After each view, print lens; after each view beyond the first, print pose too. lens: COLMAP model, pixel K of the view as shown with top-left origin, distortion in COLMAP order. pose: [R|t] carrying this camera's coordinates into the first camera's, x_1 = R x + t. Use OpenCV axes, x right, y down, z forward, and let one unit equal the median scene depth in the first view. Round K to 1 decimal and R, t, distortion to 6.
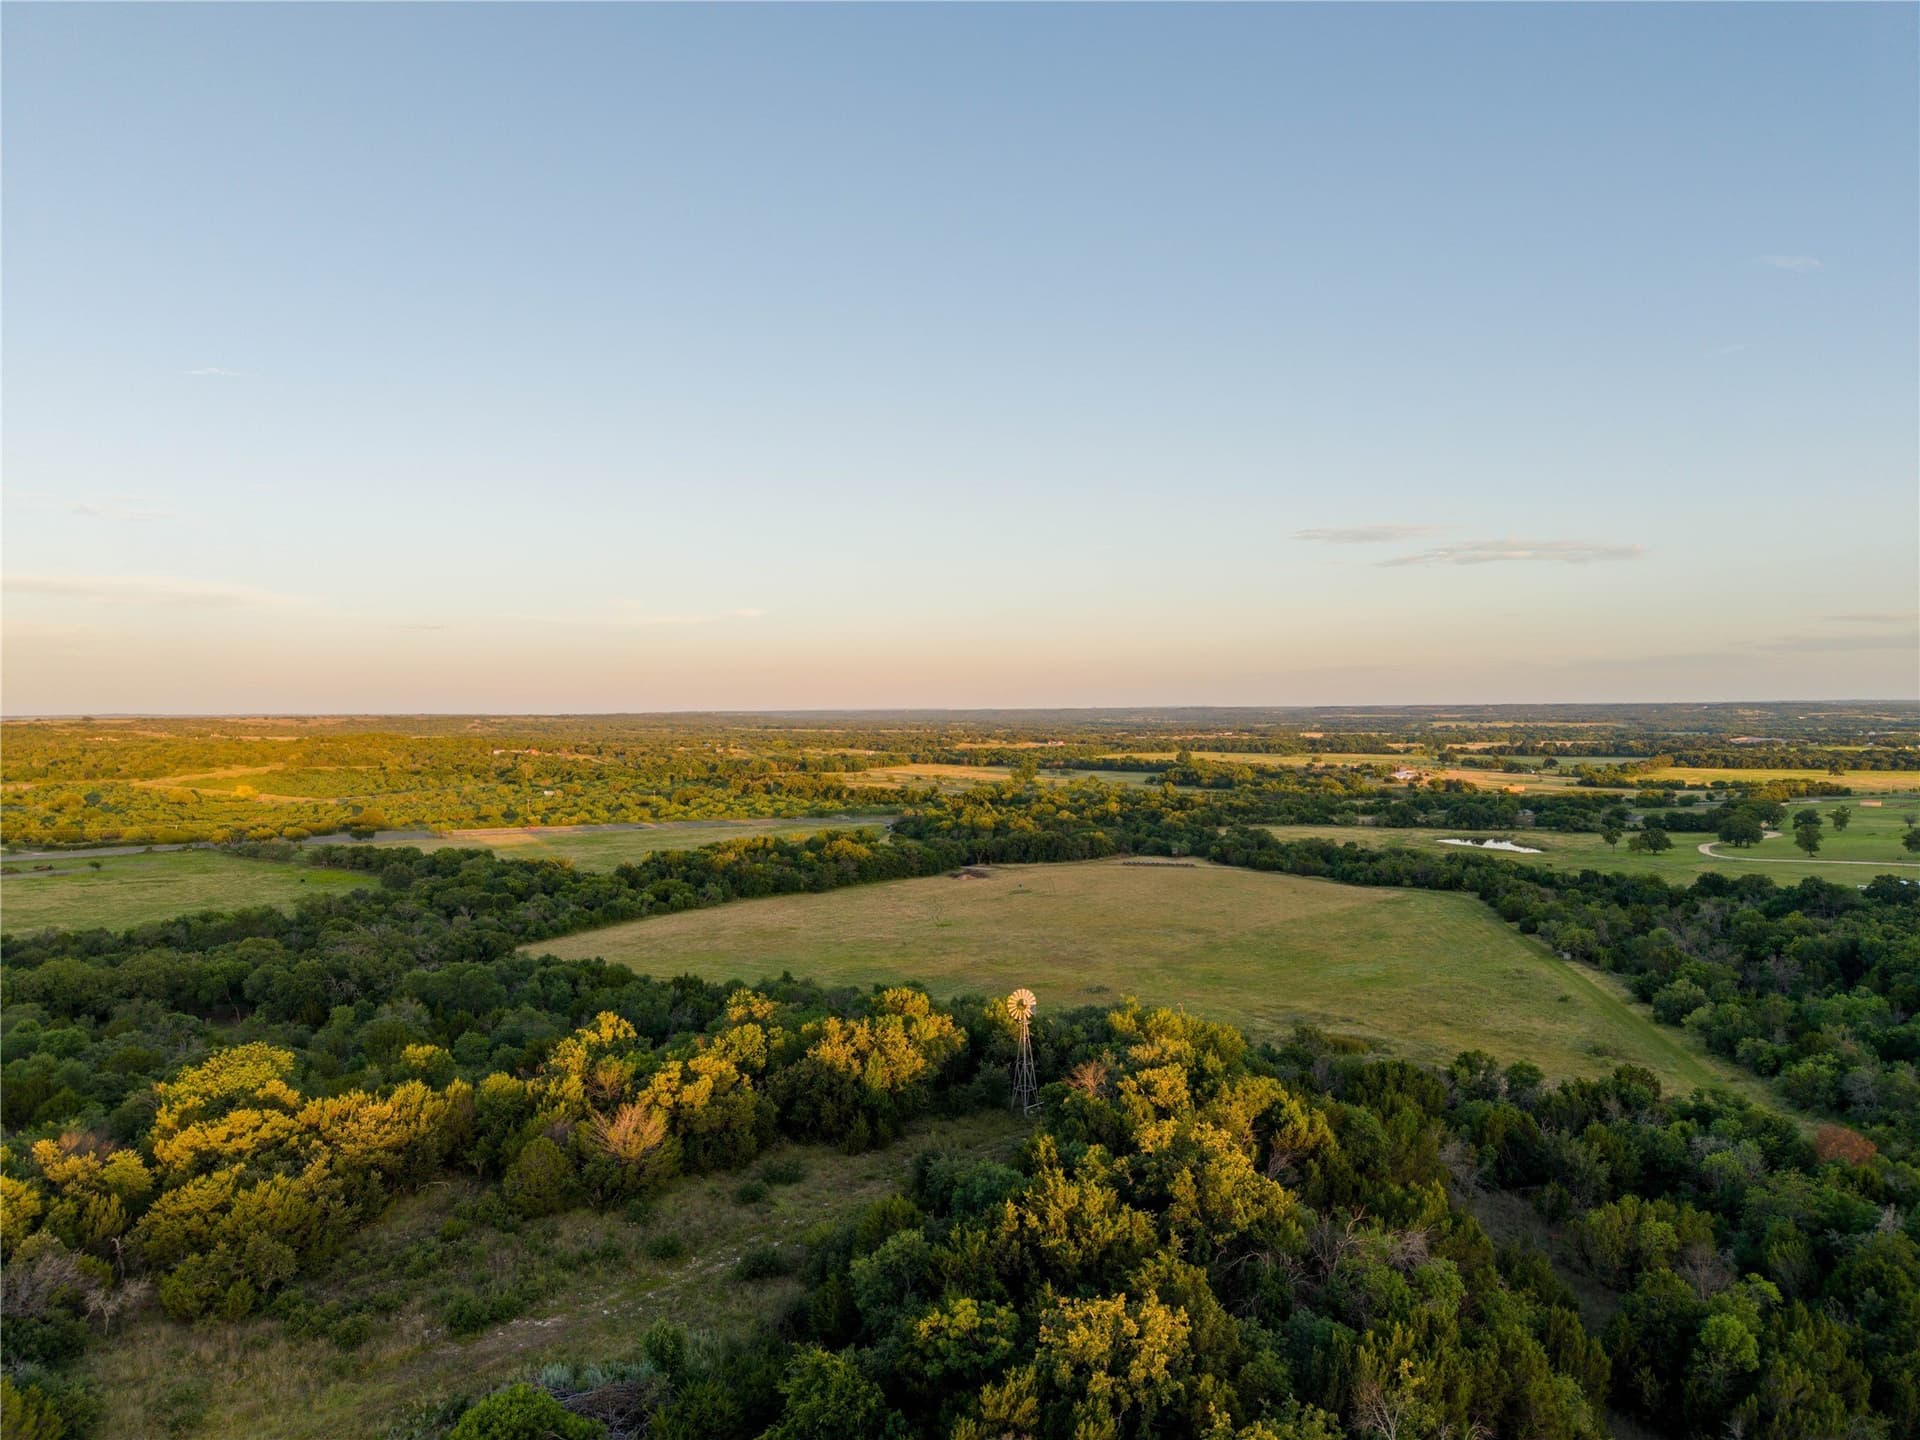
lens RADIAL K [[1274.1, 0, 960.0], [0, 1274.1, 720.0], [0, 0, 1]] dist [0.105061, -0.209067]
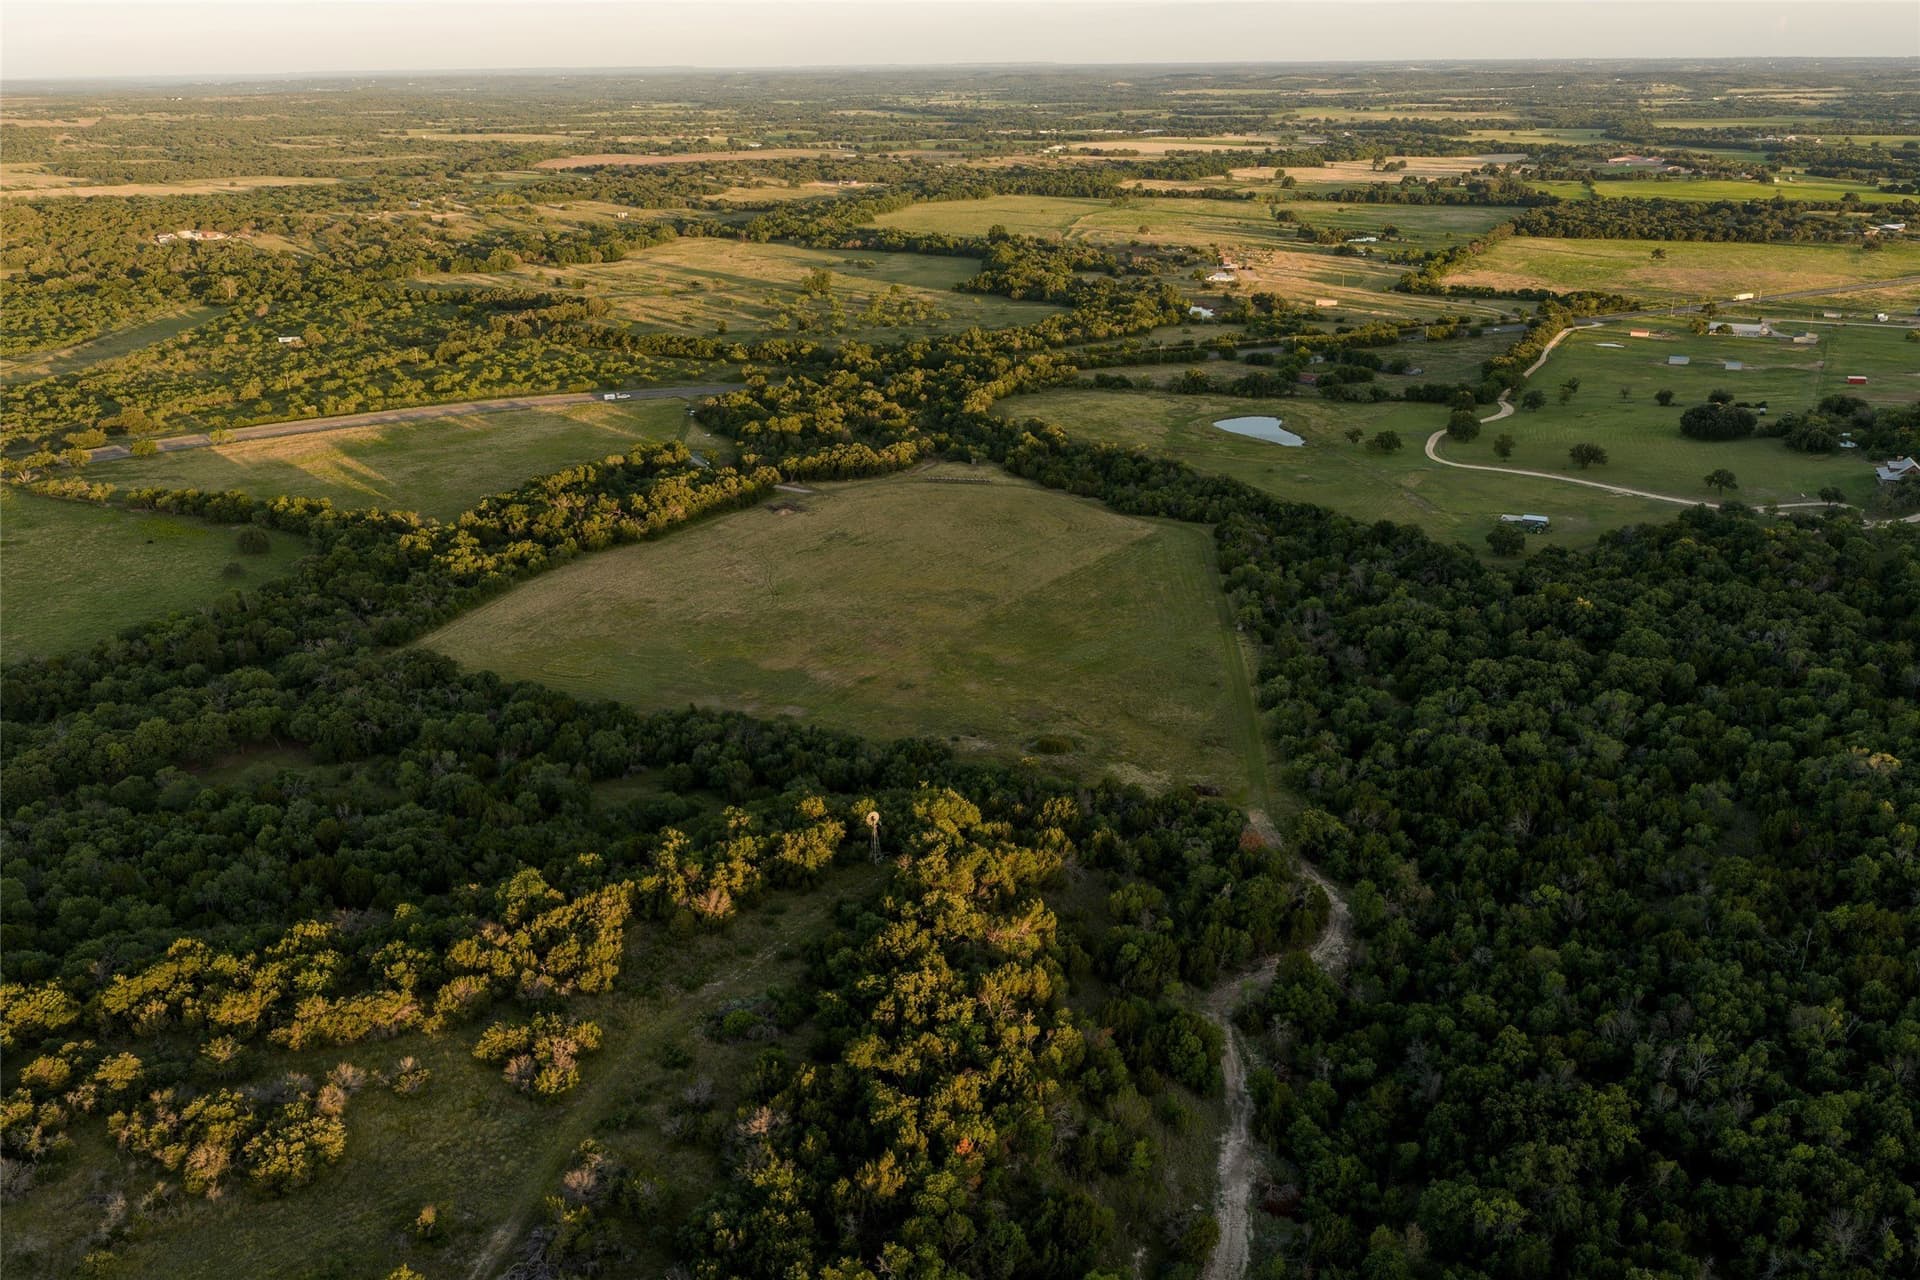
lens RADIAL K [[1594.0, 0, 969.2], [0, 1594.0, 645.7], [0, 0, 1]] dist [-0.000687, 0.014277]
pose [[0.988645, -0.055313, 0.139720, -0.031601], [0.005184, 0.941793, 0.336153, -0.200725], [-0.150181, -0.331612, 0.931386, -0.299595]]
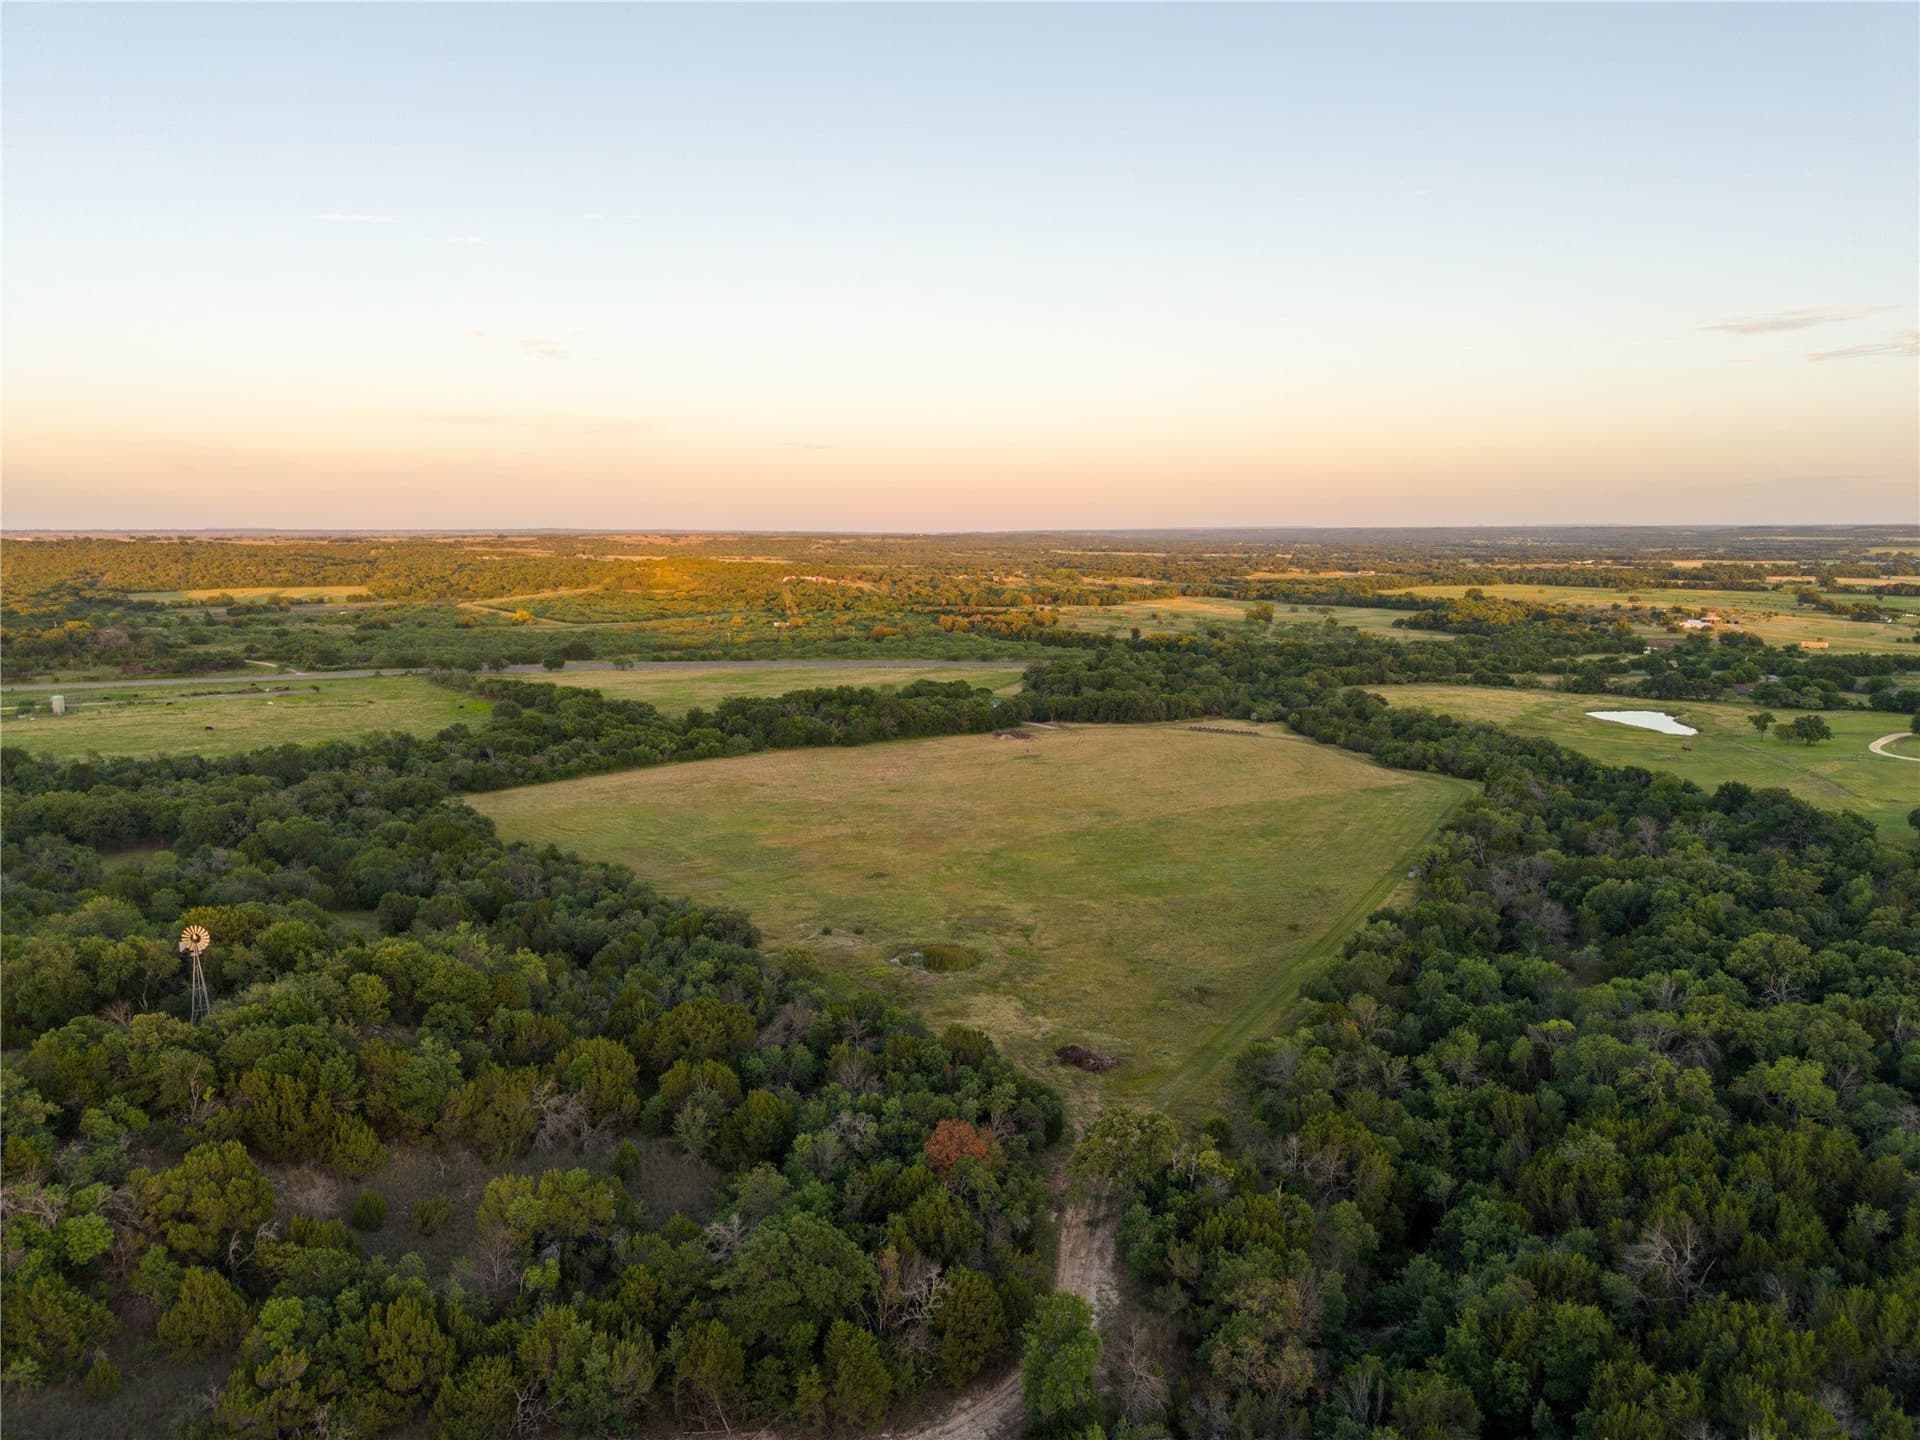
lens RADIAL K [[1280.1, 0, 962.3], [0, 1280.1, 726.8], [0, 0, 1]] dist [0.029829, -0.028803]
pose [[0.961992, 0.046105, -0.269156, 0.214258], [-0.006287, 0.989122, 0.146962, -0.029148], [0.273004, -0.139684, 0.951818, 0.025457]]
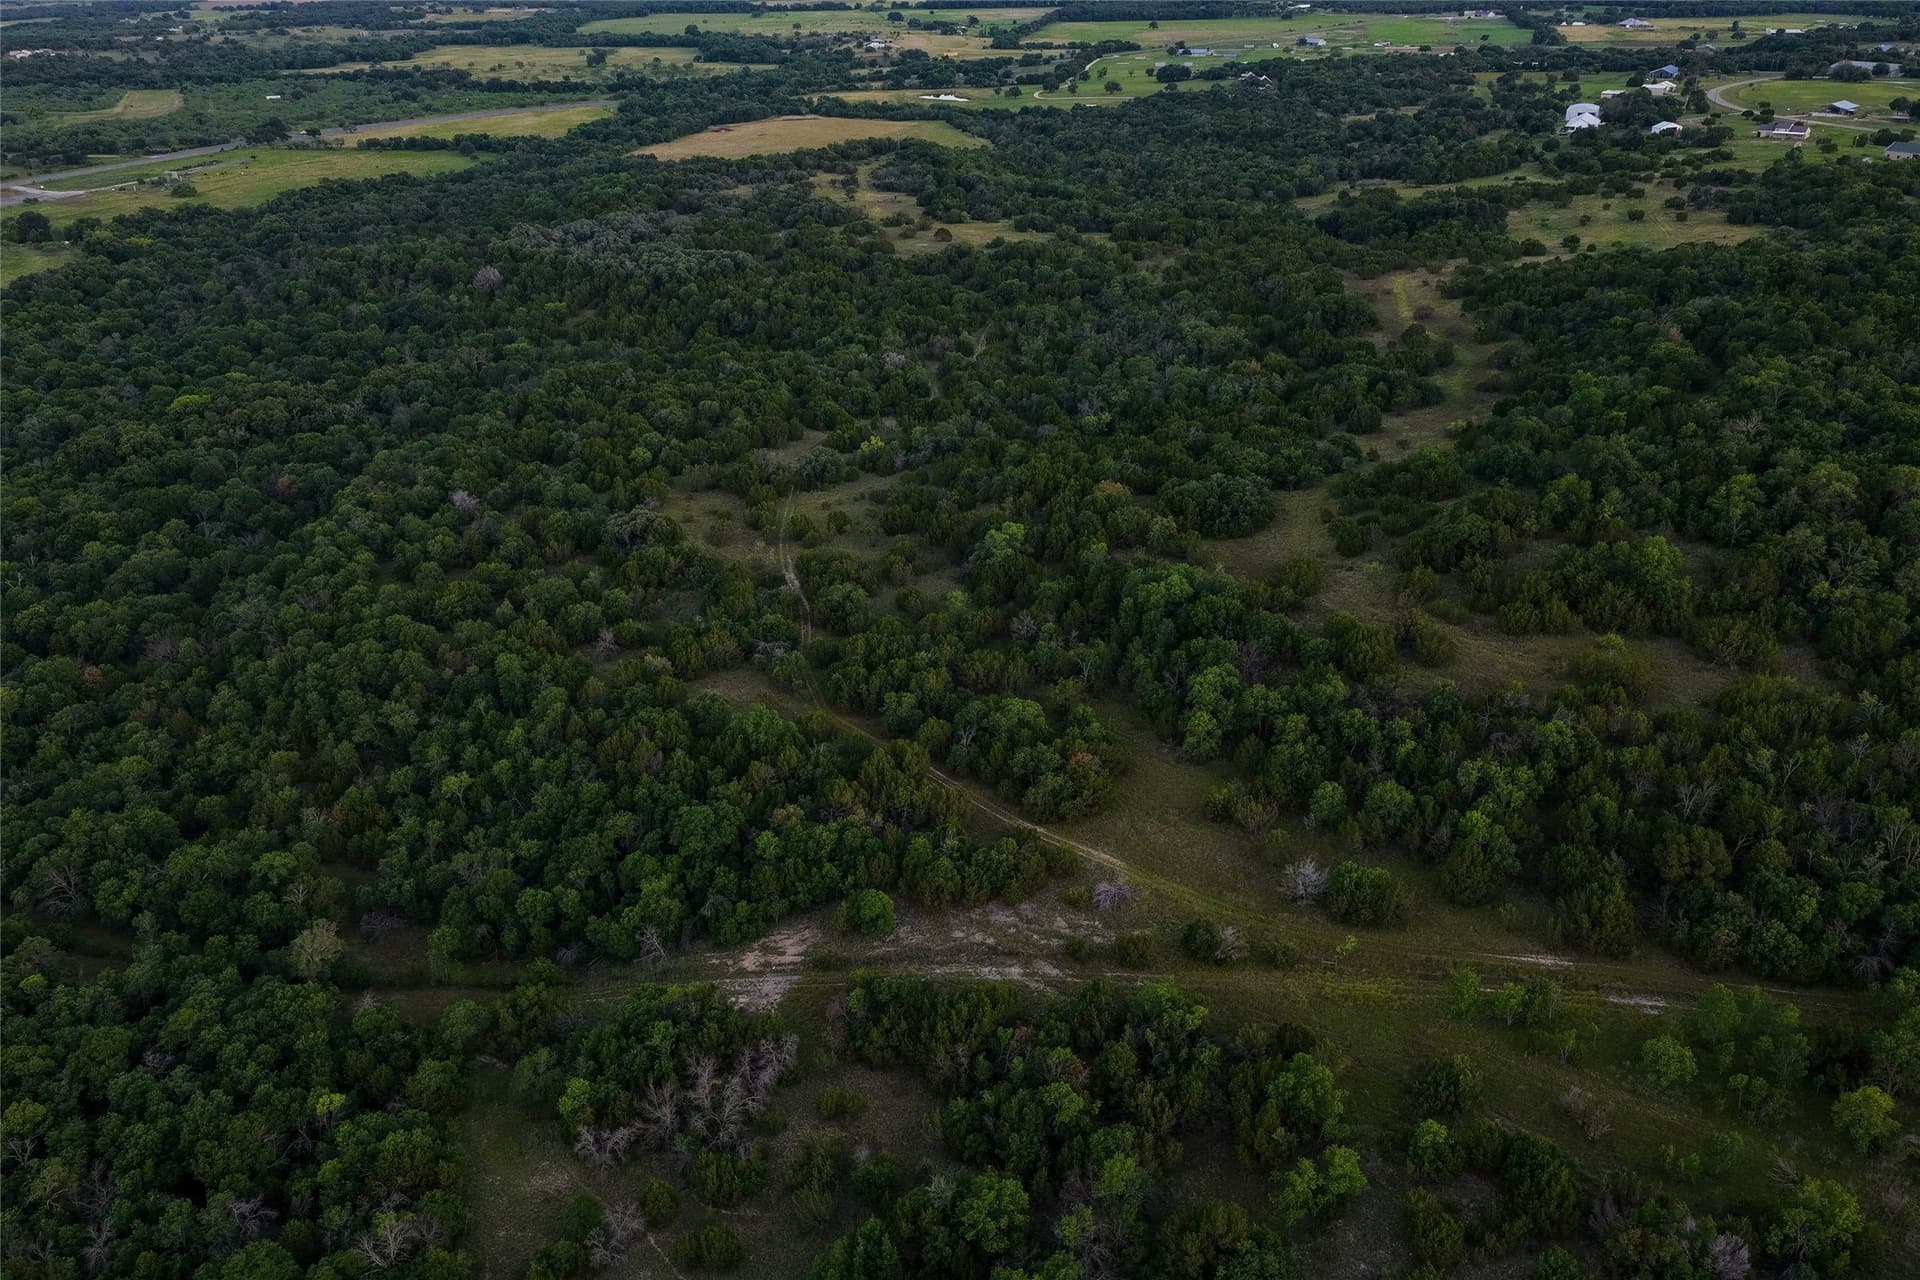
lens RADIAL K [[1594.0, 0, 969.2], [0, 1594.0, 645.7], [0, 0, 1]] dist [-0.000687, 0.014277]
pose [[0.910576, -0.189377, 0.367408, -0.666622], [0.020546, 0.908508, 0.417362, -0.173098], [-0.412831, -0.372491, 0.831156, -1.482195]]
